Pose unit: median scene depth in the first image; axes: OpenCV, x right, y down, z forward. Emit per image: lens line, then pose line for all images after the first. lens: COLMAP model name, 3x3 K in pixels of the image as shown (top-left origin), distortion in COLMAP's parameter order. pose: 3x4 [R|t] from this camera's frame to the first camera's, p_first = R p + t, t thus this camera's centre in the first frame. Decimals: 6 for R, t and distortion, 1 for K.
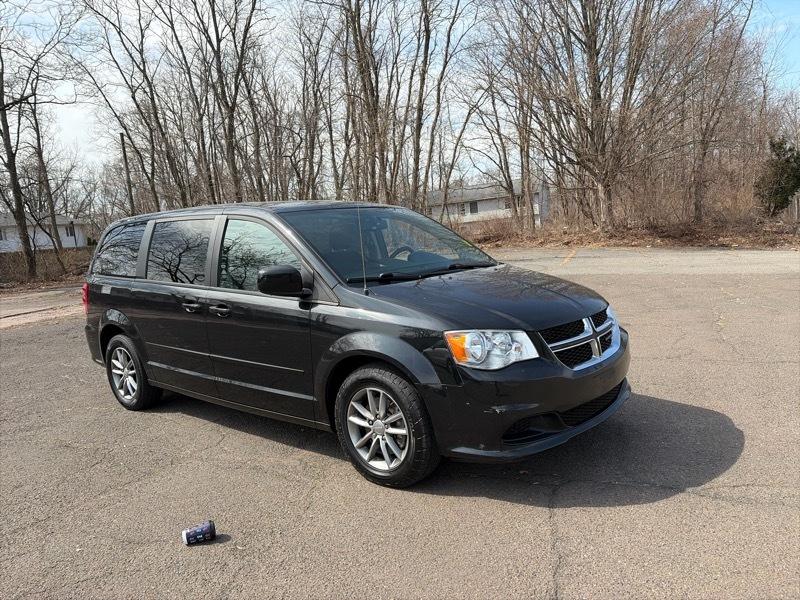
lens RADIAL K [[603.5, 0, 381.0], [0, 603.5, 329.1], [0, 0, 1]] dist [0.042289, -0.032559]
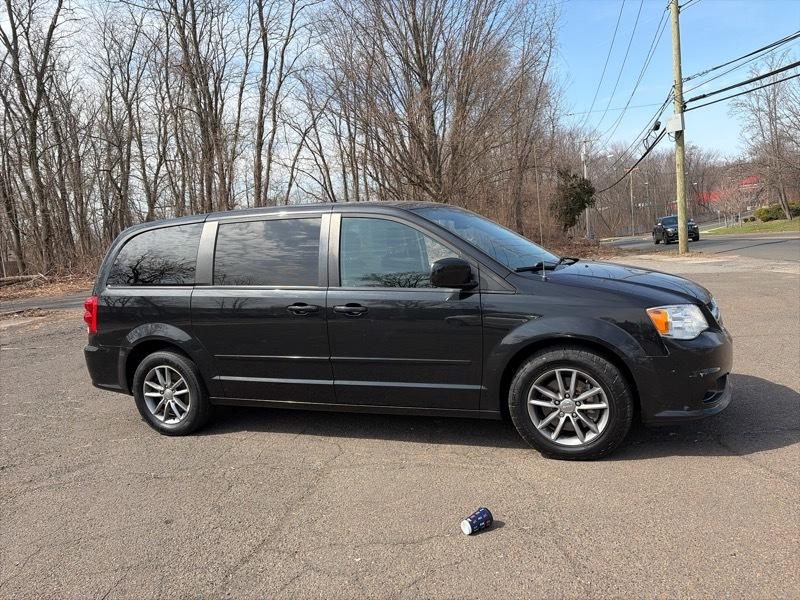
lens RADIAL K [[603.5, 0, 400.4], [0, 603.5, 323.2], [0, 0, 1]] dist [0.042289, -0.032559]
pose [[0.945537, -0.055384, 0.320767, -0.345472], [0.068622, 0.997188, -0.030104, 0.017020], [-0.318198, 0.050476, 0.946680, 0.045647]]
